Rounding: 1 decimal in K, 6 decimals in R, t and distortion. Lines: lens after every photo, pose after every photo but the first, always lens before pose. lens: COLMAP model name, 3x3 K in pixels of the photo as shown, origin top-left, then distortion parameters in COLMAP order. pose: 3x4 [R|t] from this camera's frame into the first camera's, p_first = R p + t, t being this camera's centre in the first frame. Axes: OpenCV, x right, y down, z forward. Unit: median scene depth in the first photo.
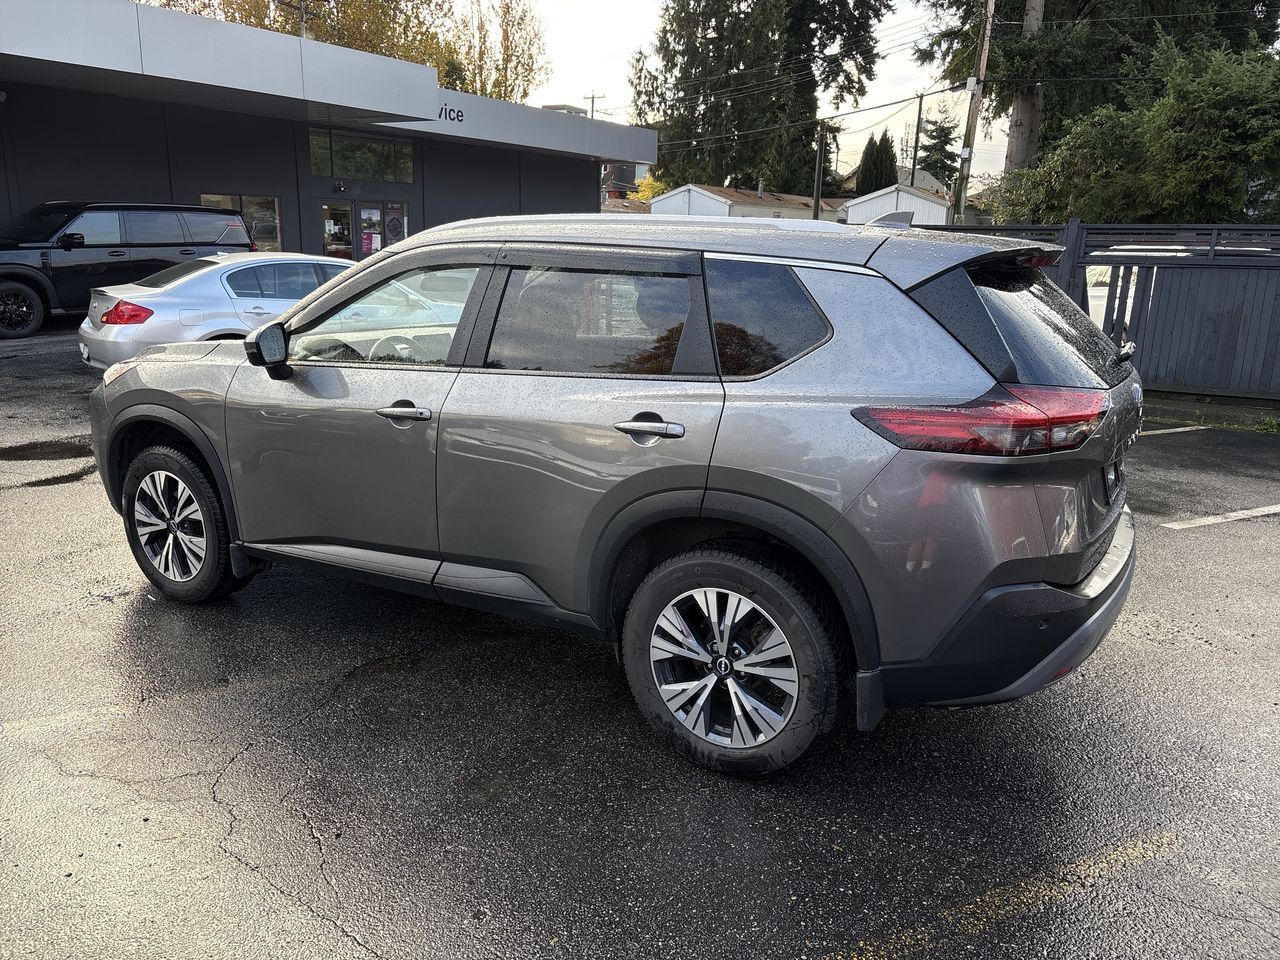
lens RADIAL K [[969.3, 0, 643.0], [0, 969.3, 475.0], [0, 0, 1]] dist [0.074425, -0.068121]
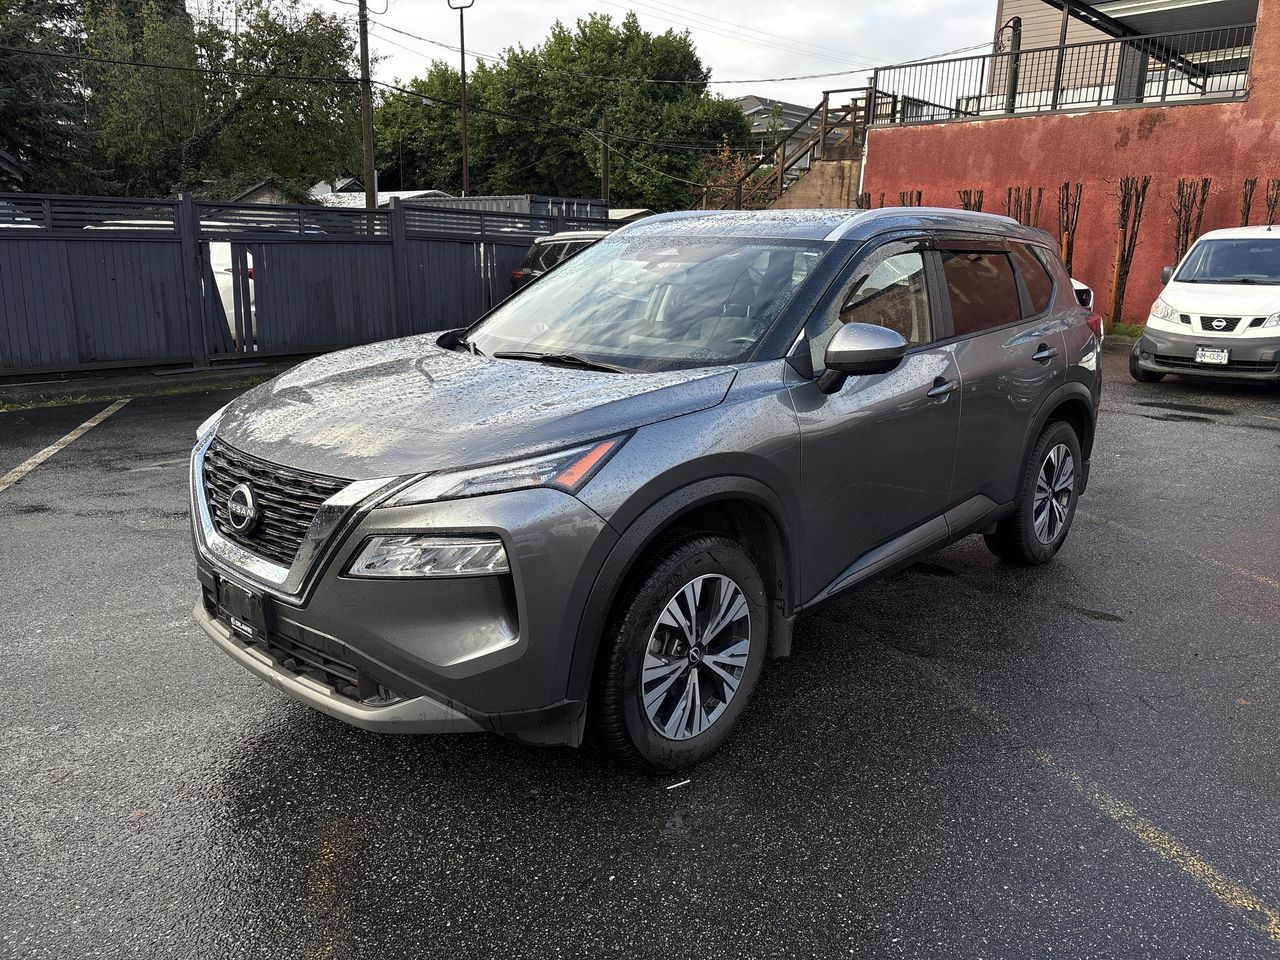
lens RADIAL K [[979.9, 0, 643.0], [0, 979.9, 457.9], [0, 0, 1]] dist [0.066052, -0.056694]
pose [[0.213894, -0.230040, 0.949385, -1.135534], [0.218600, 0.958502, 0.183000, -0.218473], [-0.952084, 0.168393, 0.255304, 0.859905]]
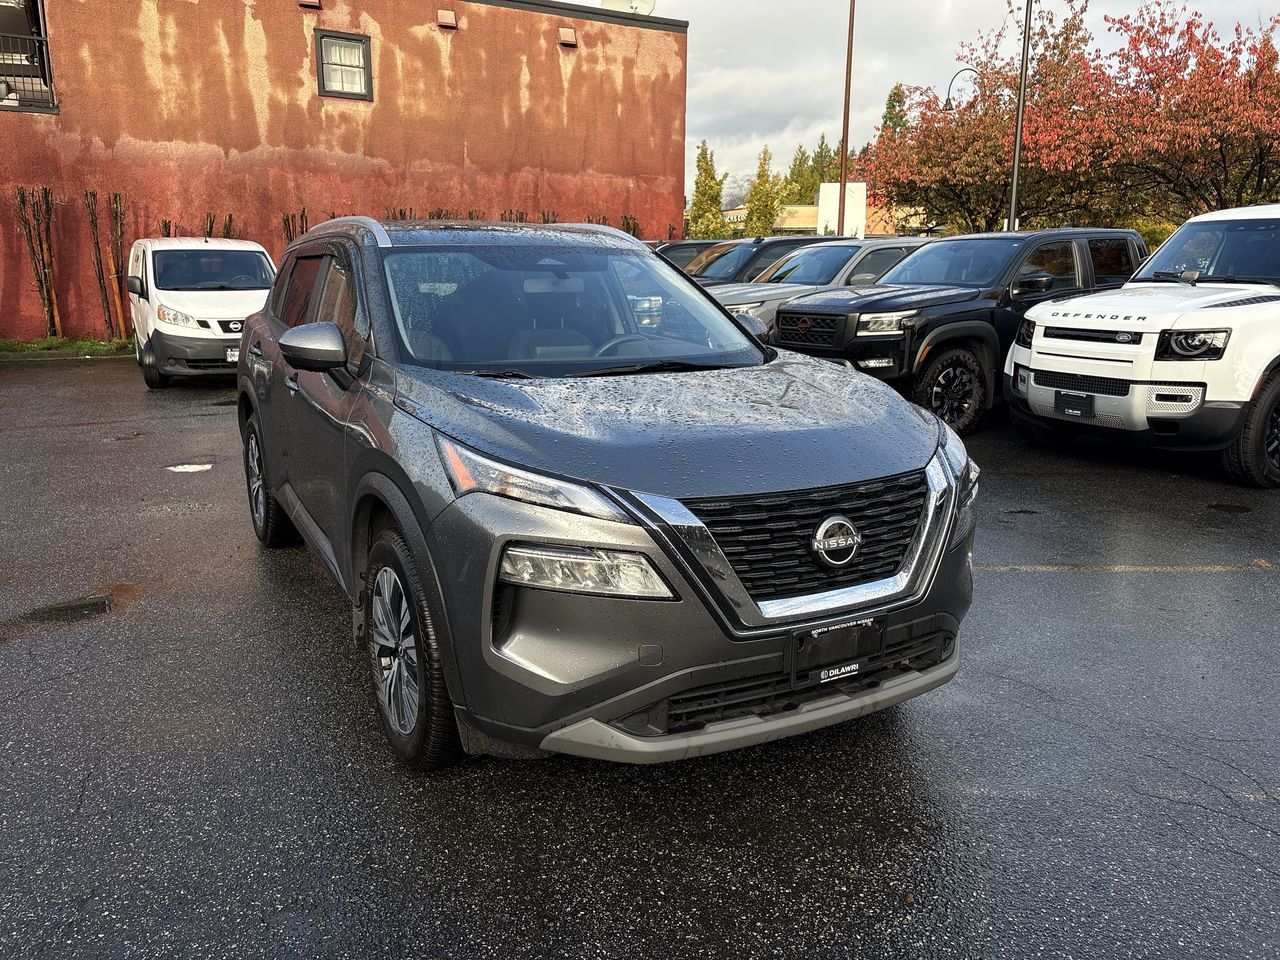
lens RADIAL K [[969.3, 0, 643.0], [0, 969.3, 475.0], [0, 0, 1]] dist [0.074425, -0.068121]
pose [[-0.865701, -0.128981, 0.483659, -0.751113], [0.097211, 0.904516, 0.415212, -0.422183], [-0.491032, 0.406466, -0.770502, 1.797524]]
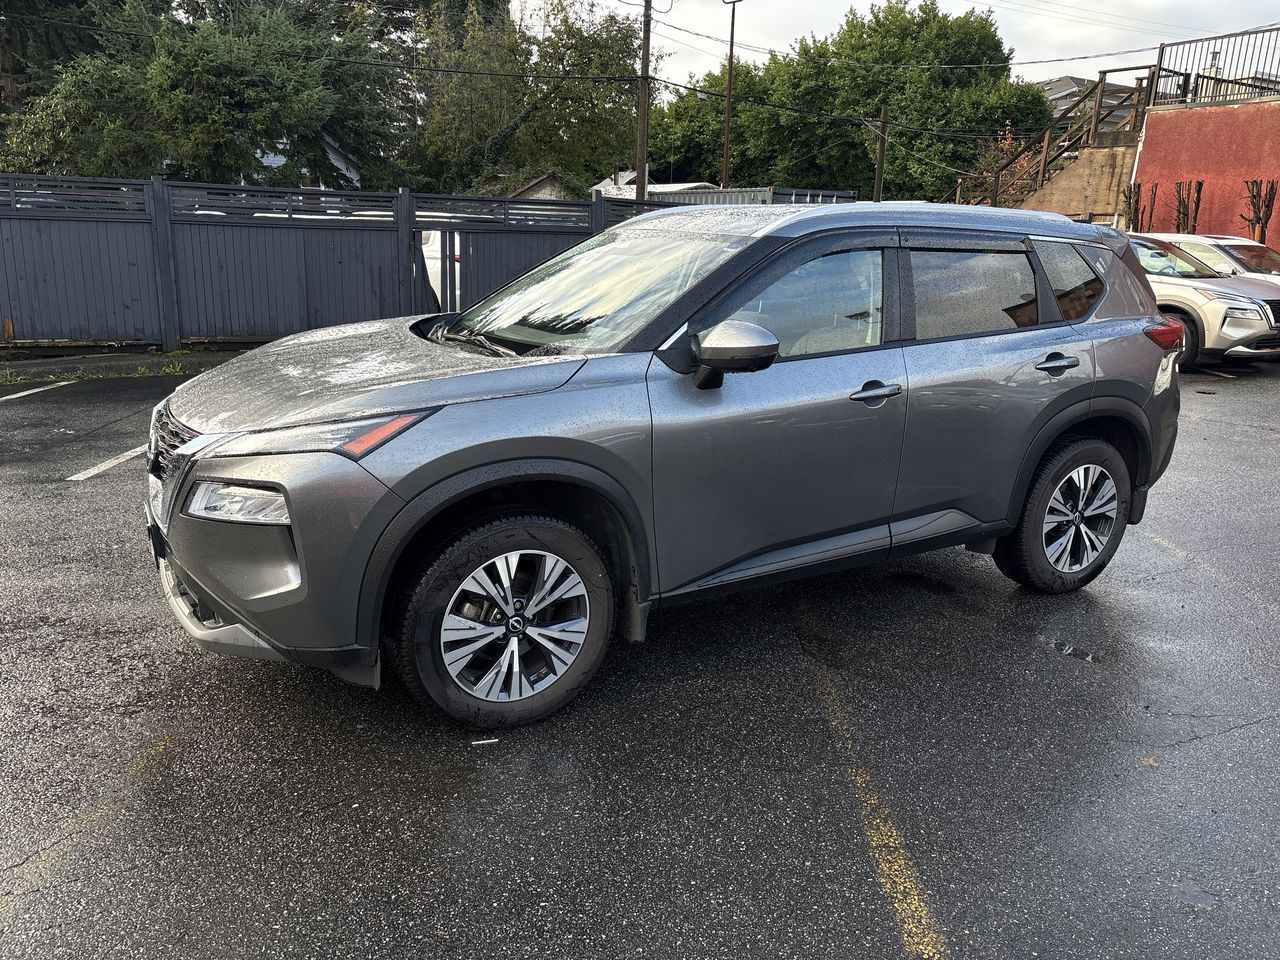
lens RADIAL K [[976.8, 0, 640.7], [0, 976.8, 471.3], [0, 0, 1]] dist [0.039494, -0.006116]
pose [[0.491979, -0.220361, 0.842257, -1.045502], [0.186789, 0.971625, 0.145101, -0.149694], [-0.850333, 0.085938, 0.519180, 0.551265]]
